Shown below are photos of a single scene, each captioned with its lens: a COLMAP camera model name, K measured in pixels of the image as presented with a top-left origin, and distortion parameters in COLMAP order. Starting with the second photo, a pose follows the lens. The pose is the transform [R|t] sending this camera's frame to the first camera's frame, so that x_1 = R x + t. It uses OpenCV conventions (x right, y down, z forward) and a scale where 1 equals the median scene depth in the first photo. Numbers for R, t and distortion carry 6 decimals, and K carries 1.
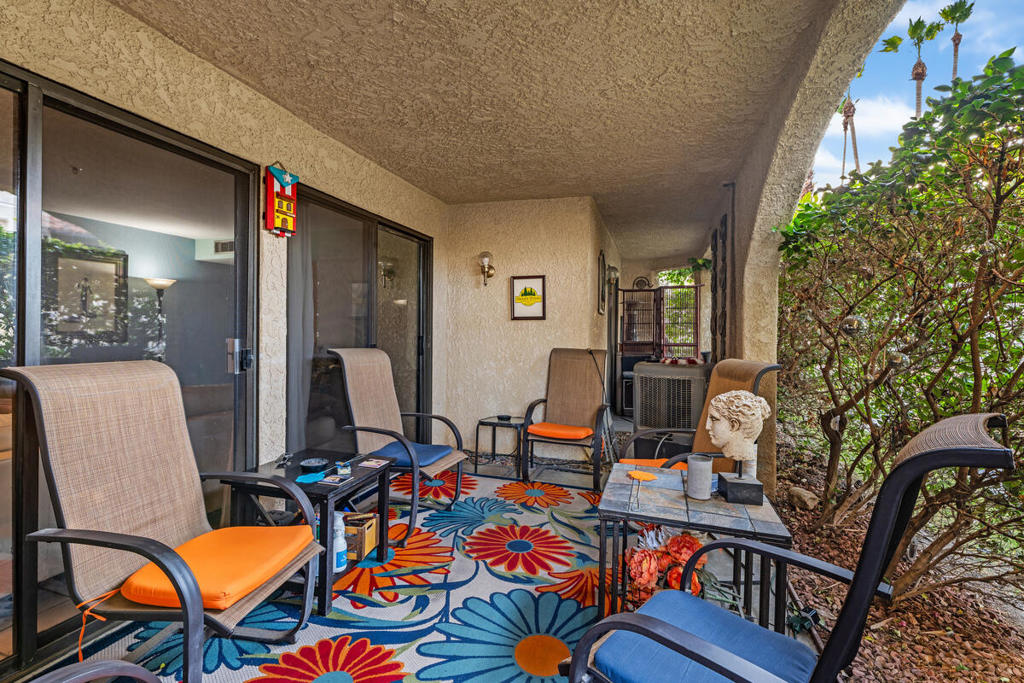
lens RADIAL K [[458.5, 0, 518.2], [0, 458.5, 331.8], [0, 0, 1]] dist [0.003894, -0.001935]
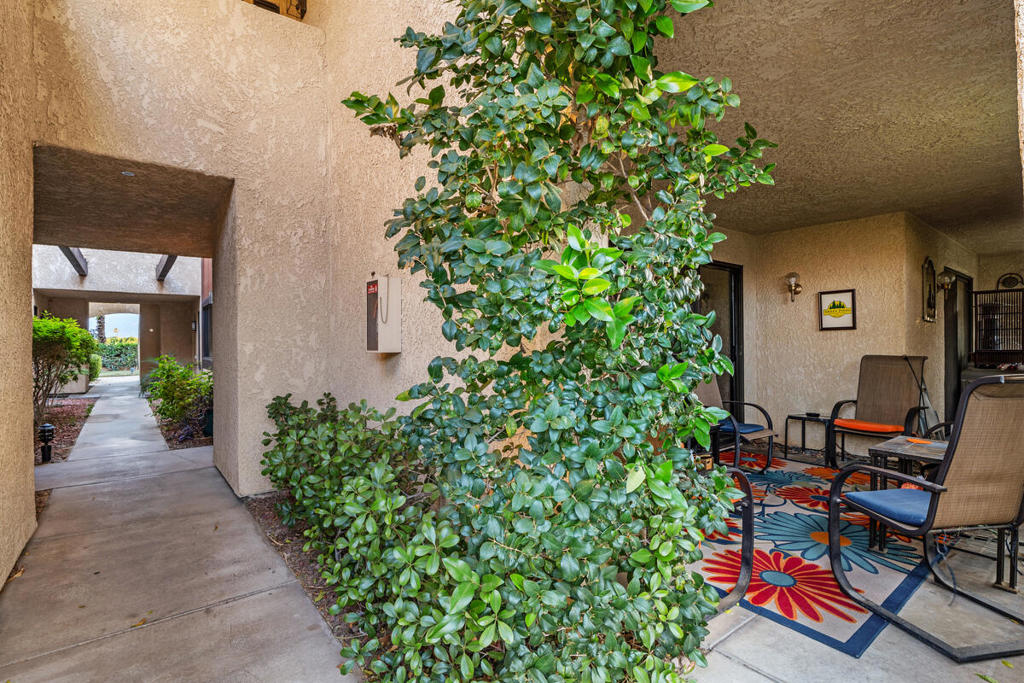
lens RADIAL K [[488.0, 0, 512.5], [0, 488.0, 344.0], [0, 0, 1]] dist [-0.001270, -0.001792]
pose [[0.819066, -0.017442, -0.573434, 0.088030], [0.014161, 0.999848, -0.010186, 0.013920], [0.573525, 0.000223, 0.819188, -0.687059]]
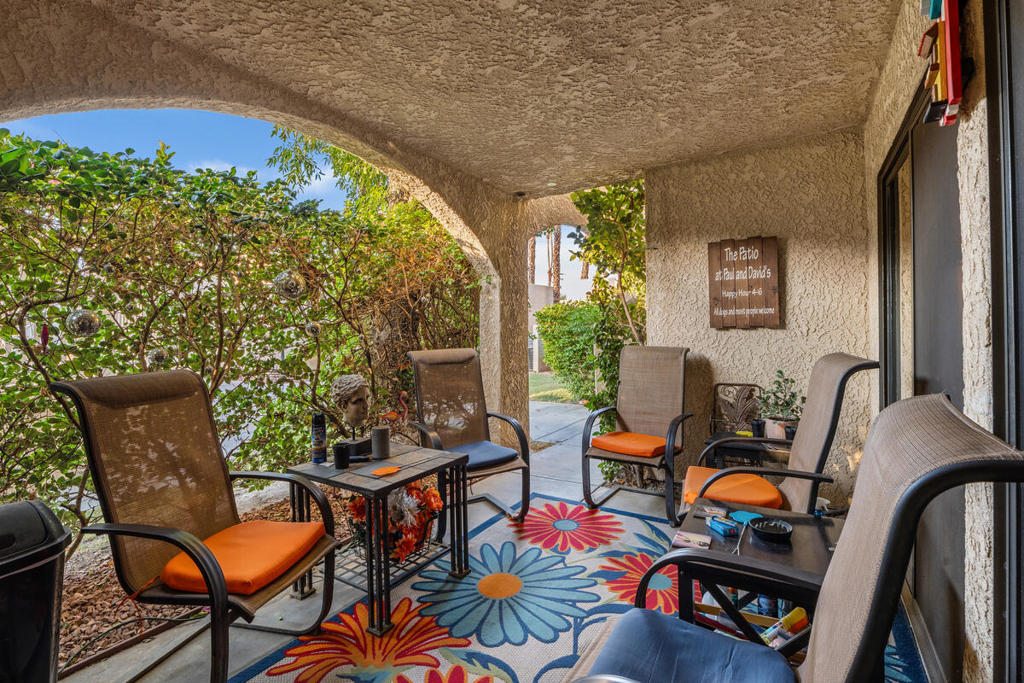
lens RADIAL K [[475.1, 0, 505.8], [0, 475.1, 319.3], [0, 0, 1]] dist [-0.004801, -0.000607]
pose [[-0.959408, 0.007185, 0.281929, -0.223699], [0.004997, 0.999952, -0.008480, -0.015977], [-0.281976, -0.006727, -0.959398, 1.496051]]
